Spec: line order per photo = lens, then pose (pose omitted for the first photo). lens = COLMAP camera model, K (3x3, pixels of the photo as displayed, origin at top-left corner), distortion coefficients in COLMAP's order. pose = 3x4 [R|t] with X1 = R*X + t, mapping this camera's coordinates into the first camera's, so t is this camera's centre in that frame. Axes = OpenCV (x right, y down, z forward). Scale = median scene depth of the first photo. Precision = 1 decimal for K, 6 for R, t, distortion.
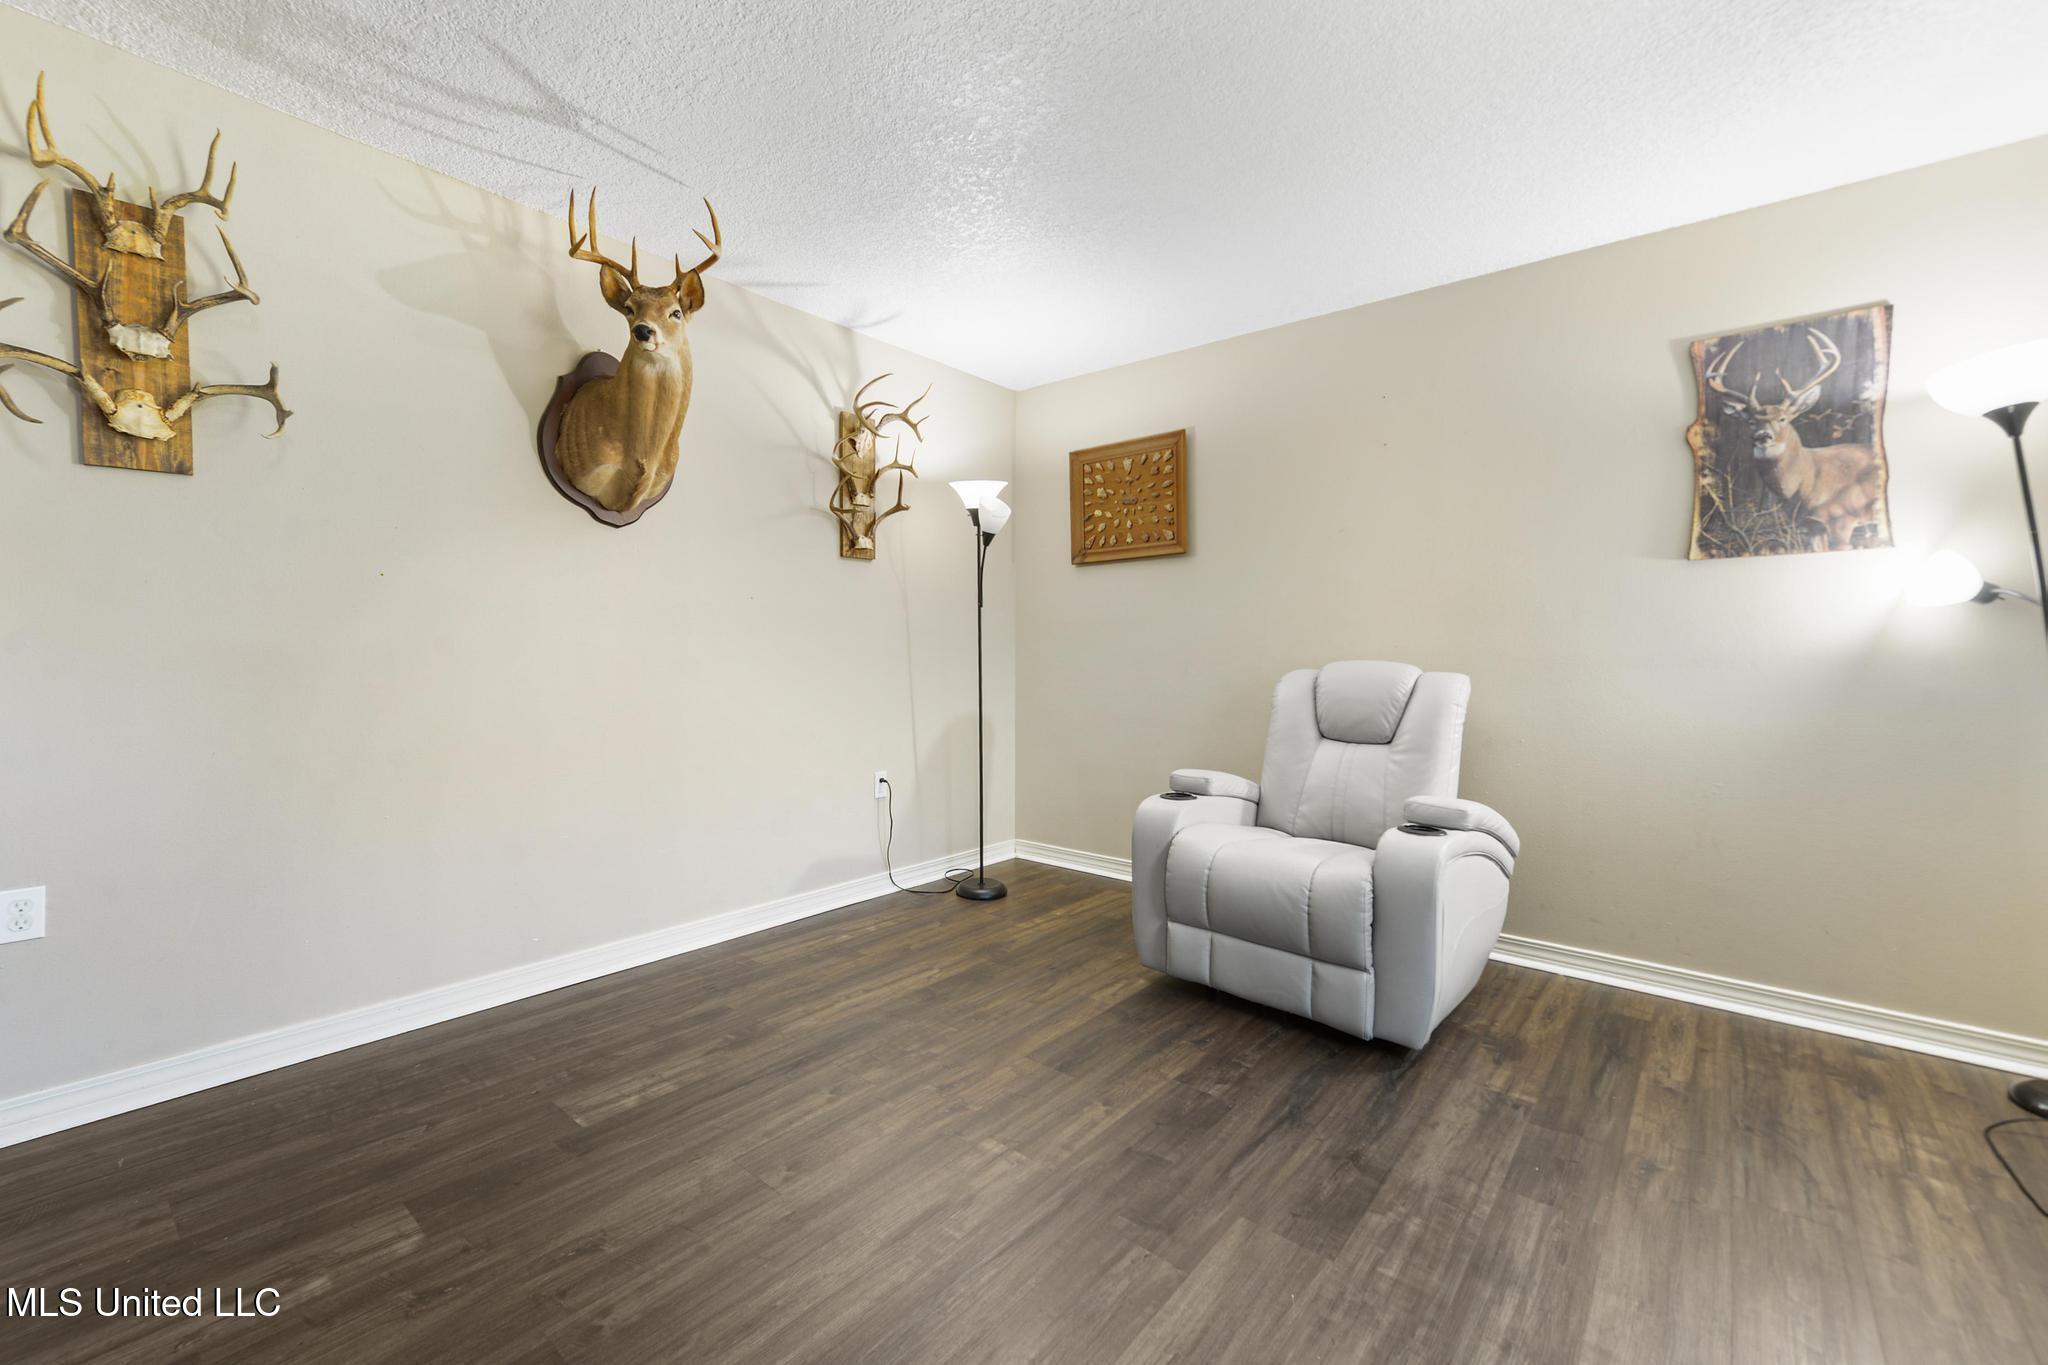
lens RADIAL K [[815.8, 0, 1012.1], [0, 815.8, 669.8], [0, 0, 1]] dist [0.004622, -0.000001]
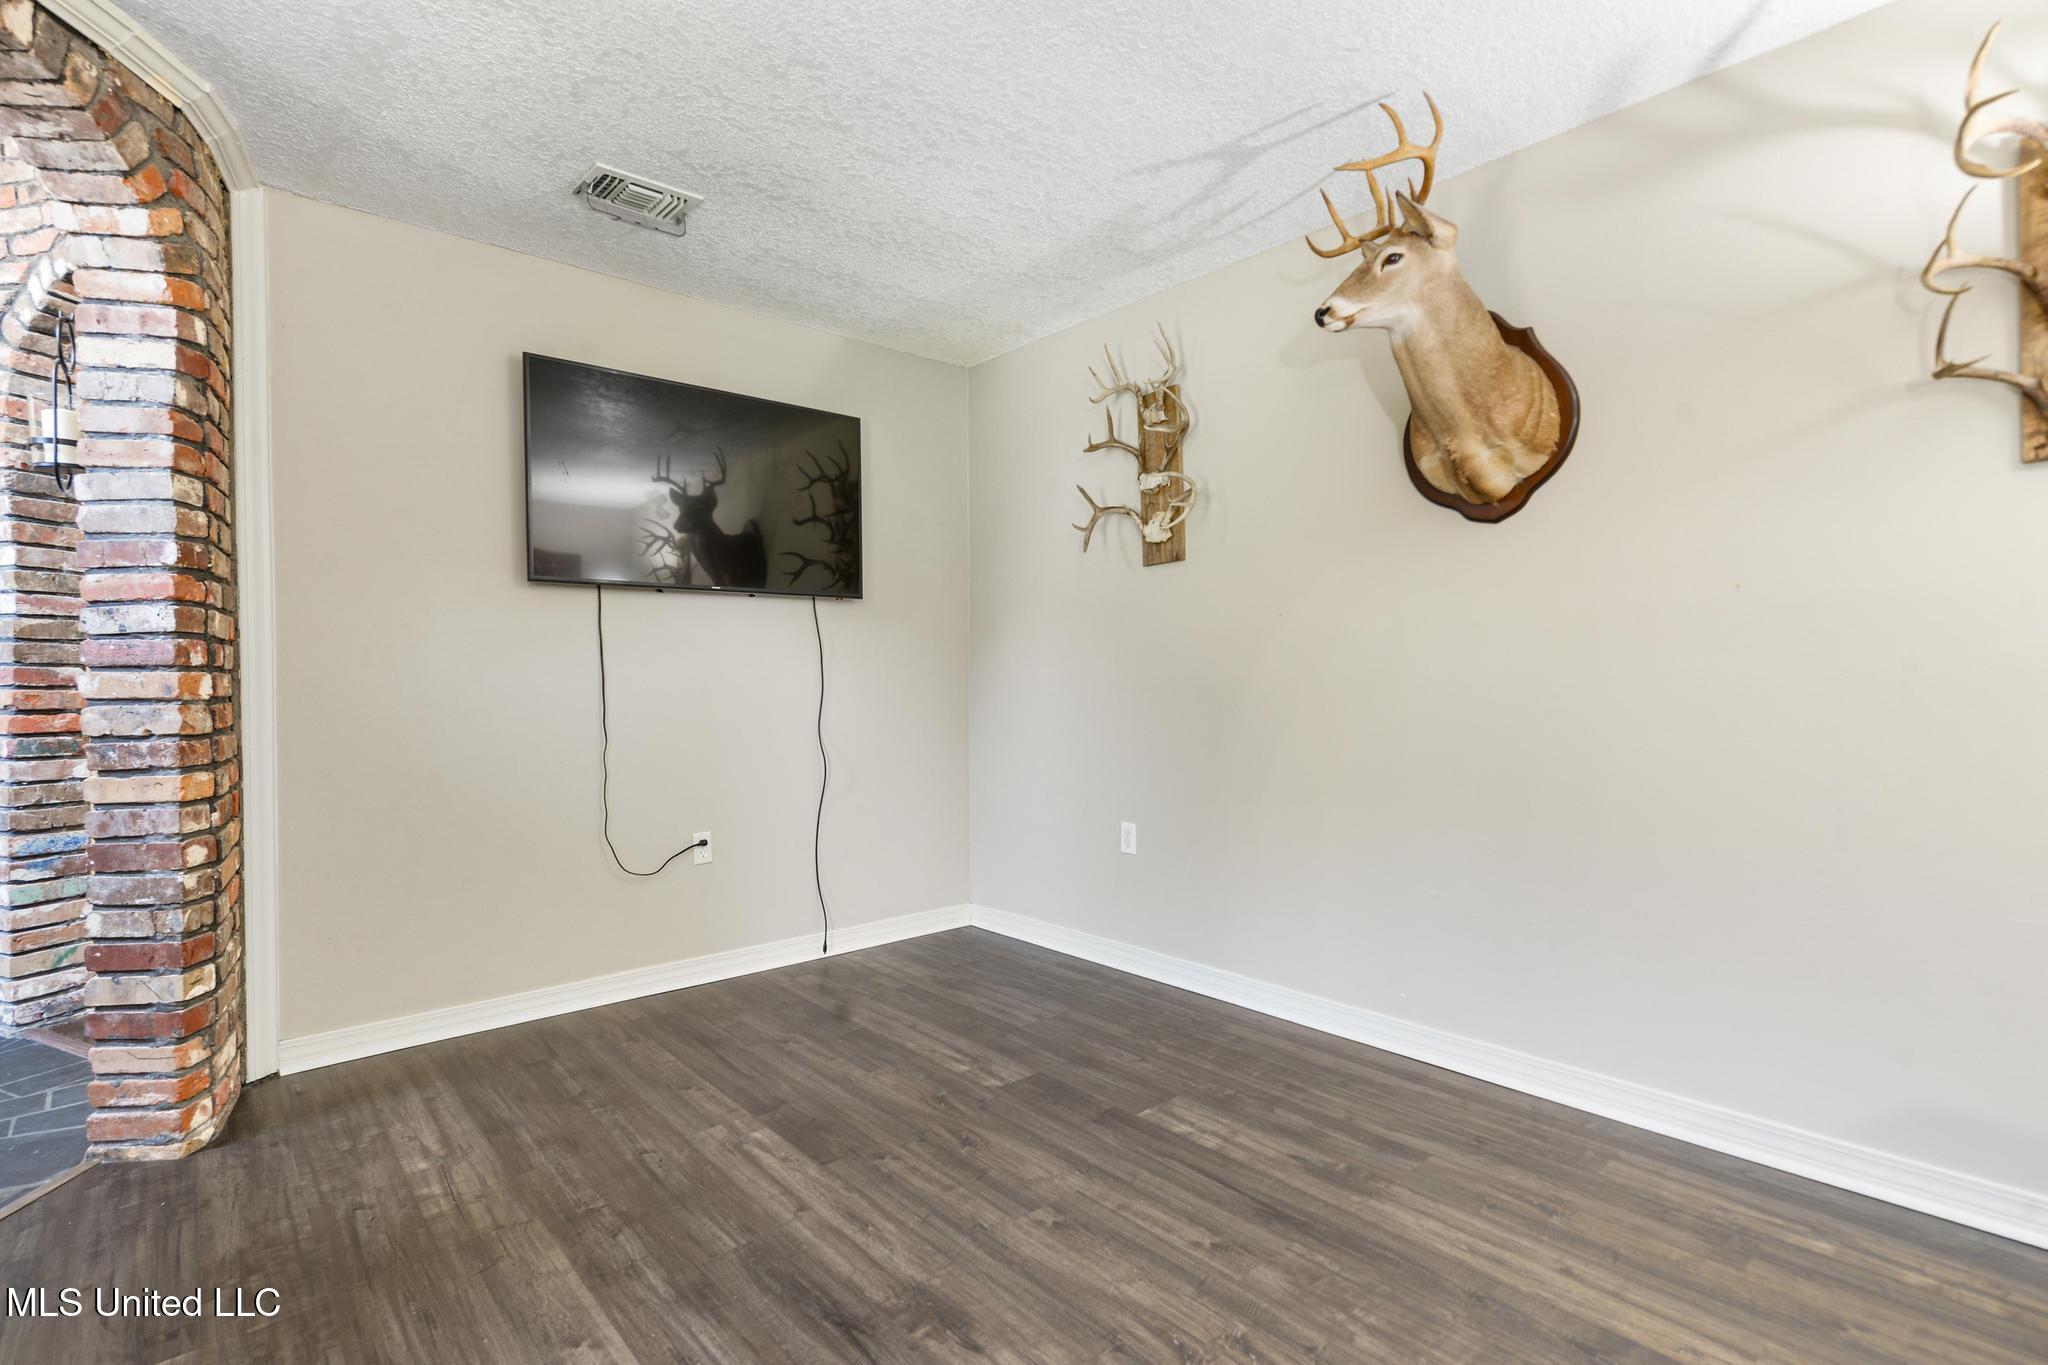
lens RADIAL K [[973.2, 0, 1014.1], [0, 973.2, 691.7], [0, 0, 1]] dist [0.010170, -0.003026]
pose [[-0.147297, 0.004911, -0.989080, 0.635070], [-0.016808, 0.999831, 0.007467, -0.009791], [0.988949, 0.017724, -0.147190, 0.826230]]
